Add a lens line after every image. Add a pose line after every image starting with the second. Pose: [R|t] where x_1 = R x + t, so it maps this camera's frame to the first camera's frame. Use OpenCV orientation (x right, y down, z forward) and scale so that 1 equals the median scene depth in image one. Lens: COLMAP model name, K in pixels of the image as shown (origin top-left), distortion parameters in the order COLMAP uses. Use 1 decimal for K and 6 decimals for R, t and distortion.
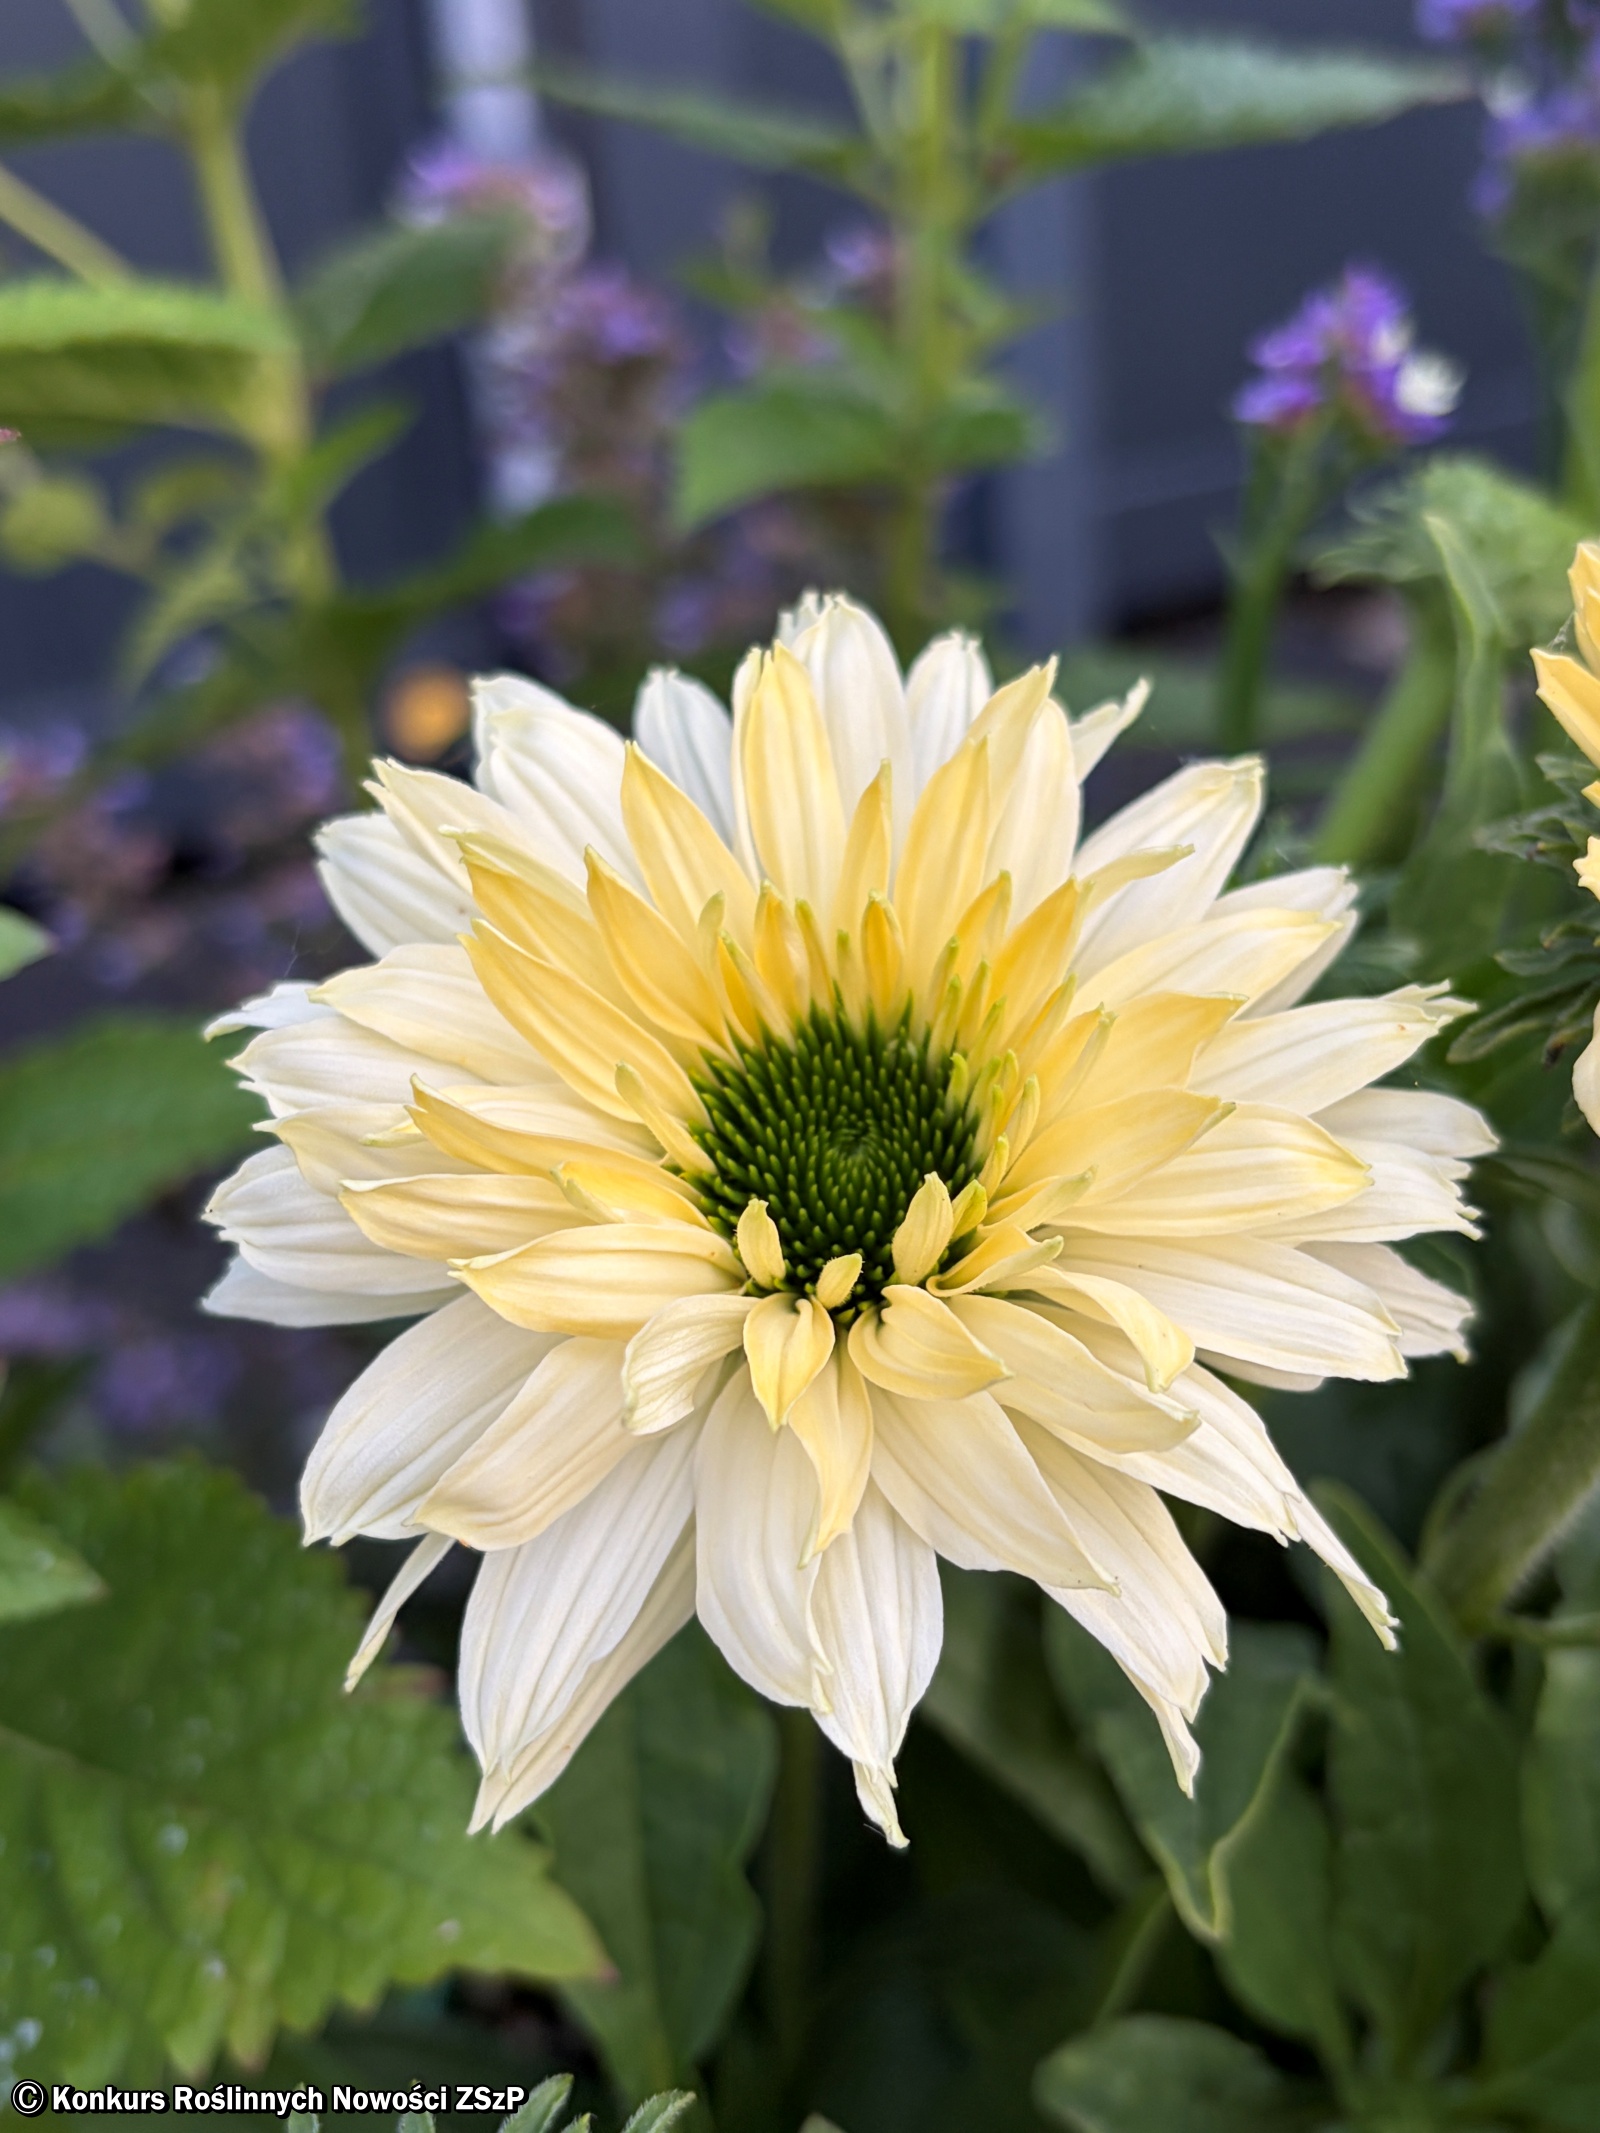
lens RADIAL K [[2490.4, 0, 800.0], [0, 2490.4, 1066.5], [0, 0, 1]] dist [0.022924, 0.000573]
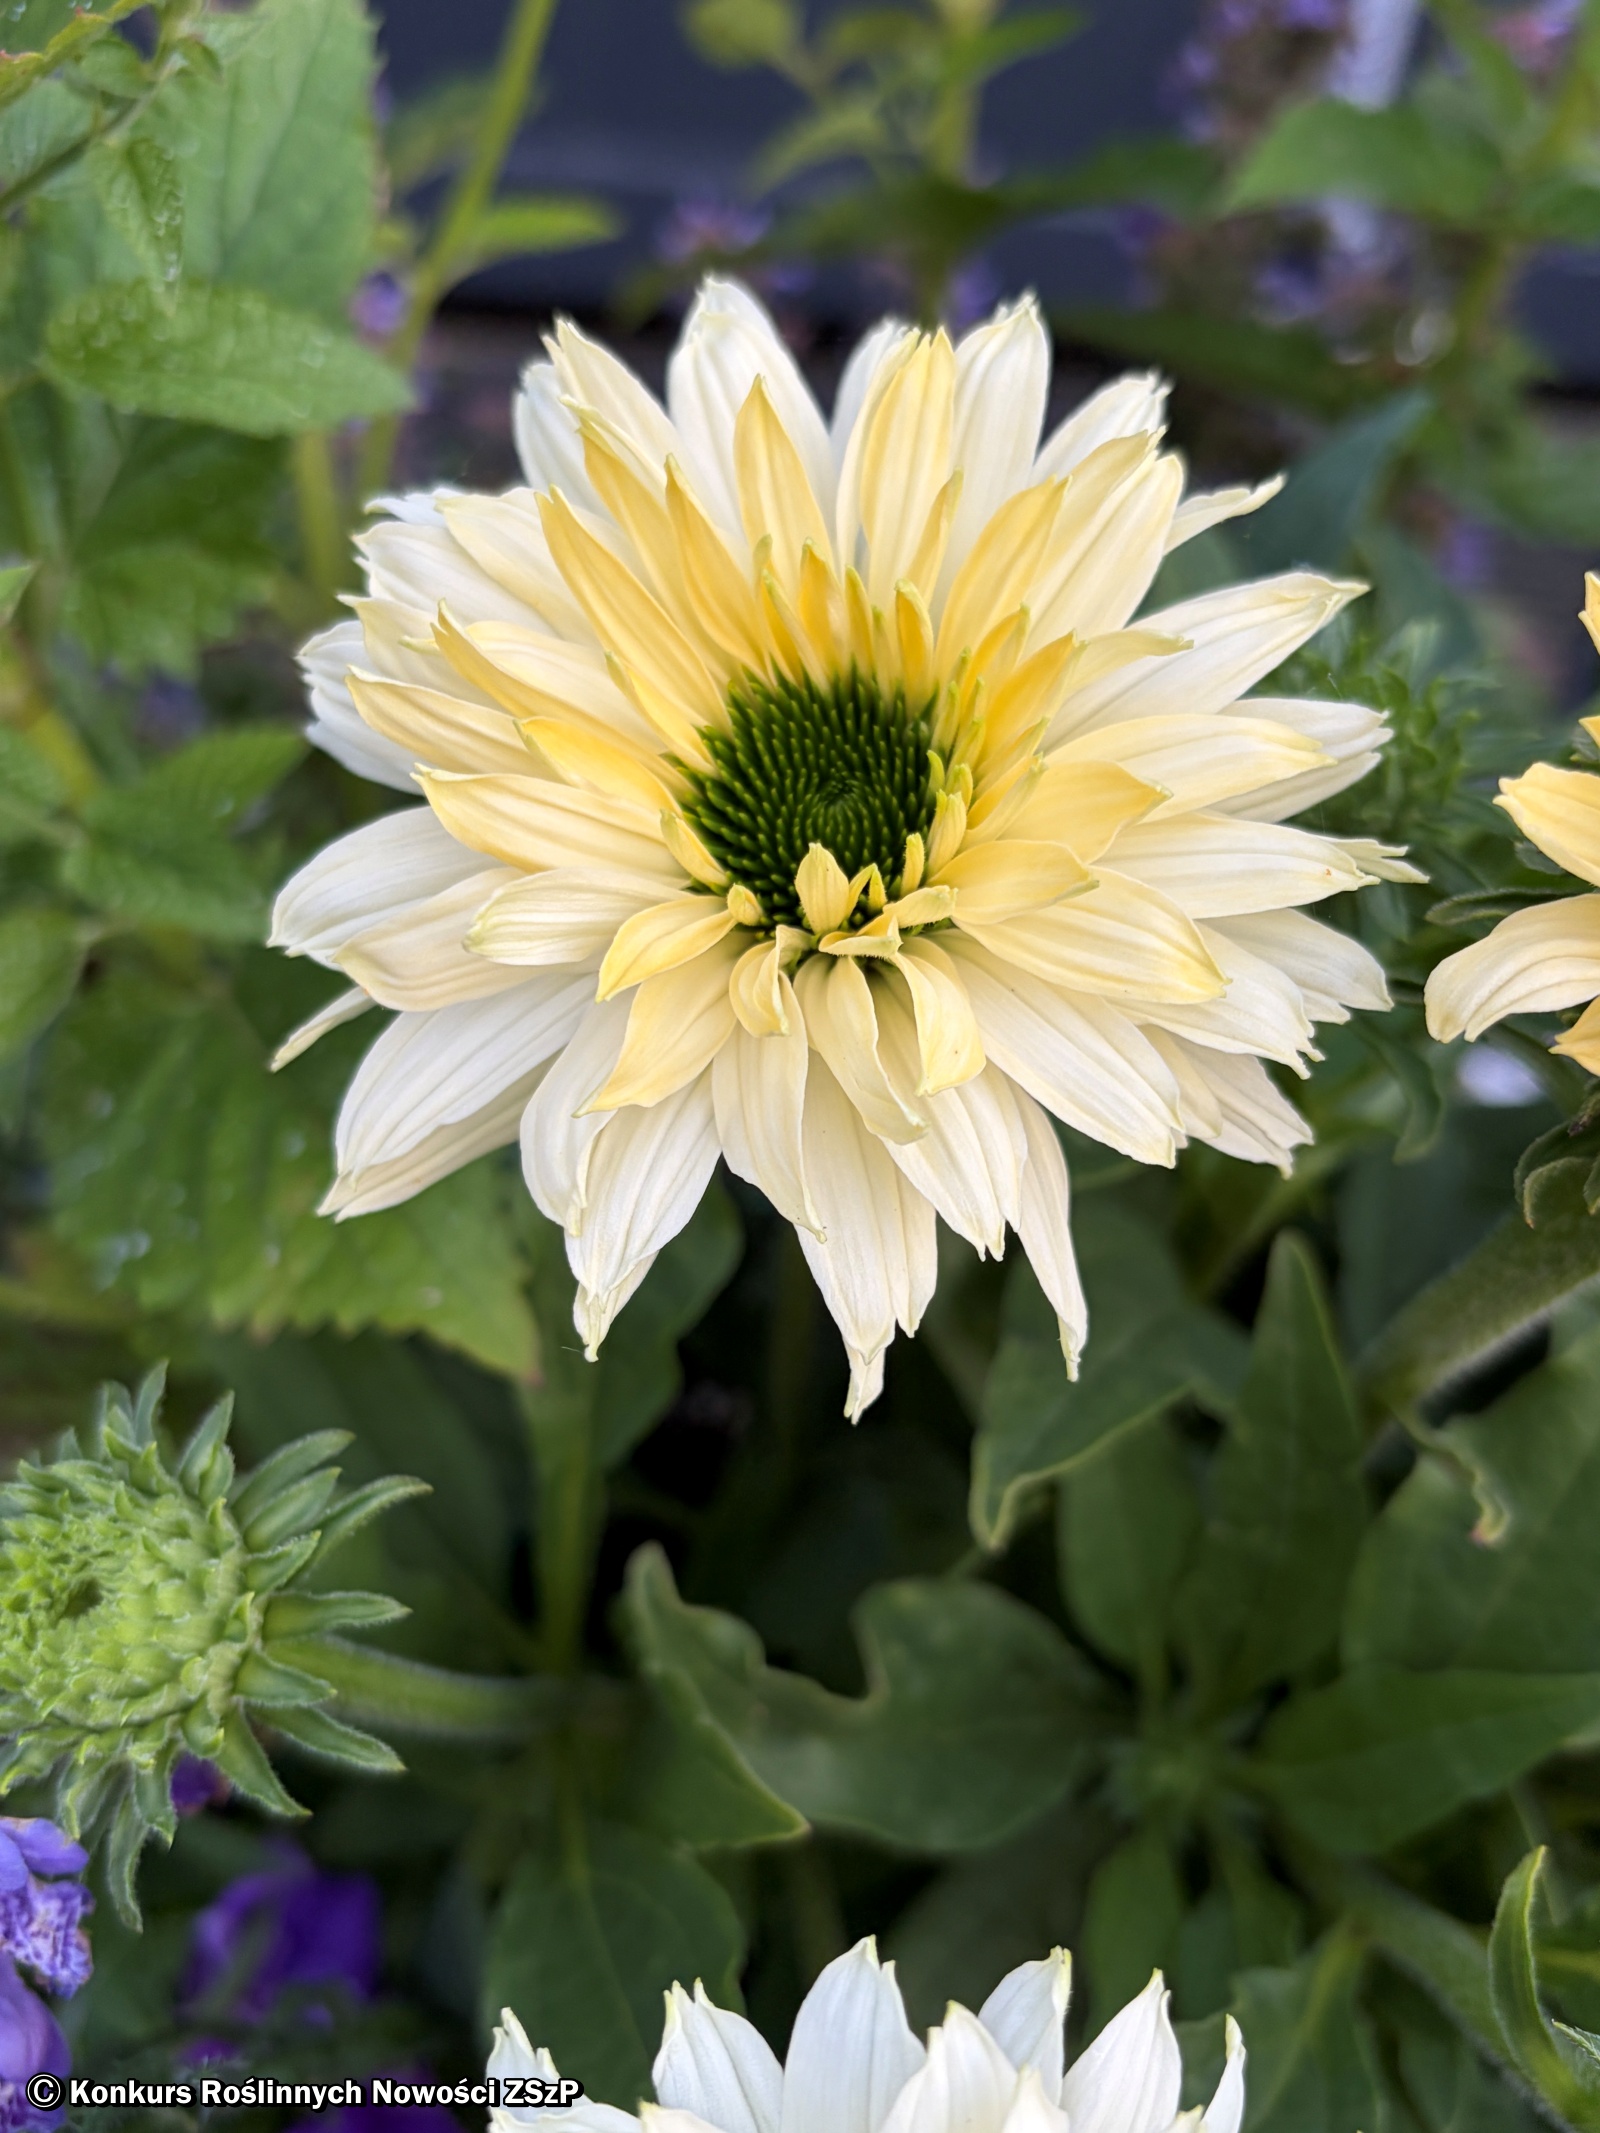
lens RADIAL K [[2198.6, 0, 800.0], [0, 2198.6, 1066.5], [0, 0, 1]] dist [0.043365, -0.013441]
pose [[0.921280, 0.368198, -0.125197, 0.178655], [-0.339399, 0.918386, 0.203411, -0.054032], [0.189874, -0.144907, 0.971056, 0.019775]]
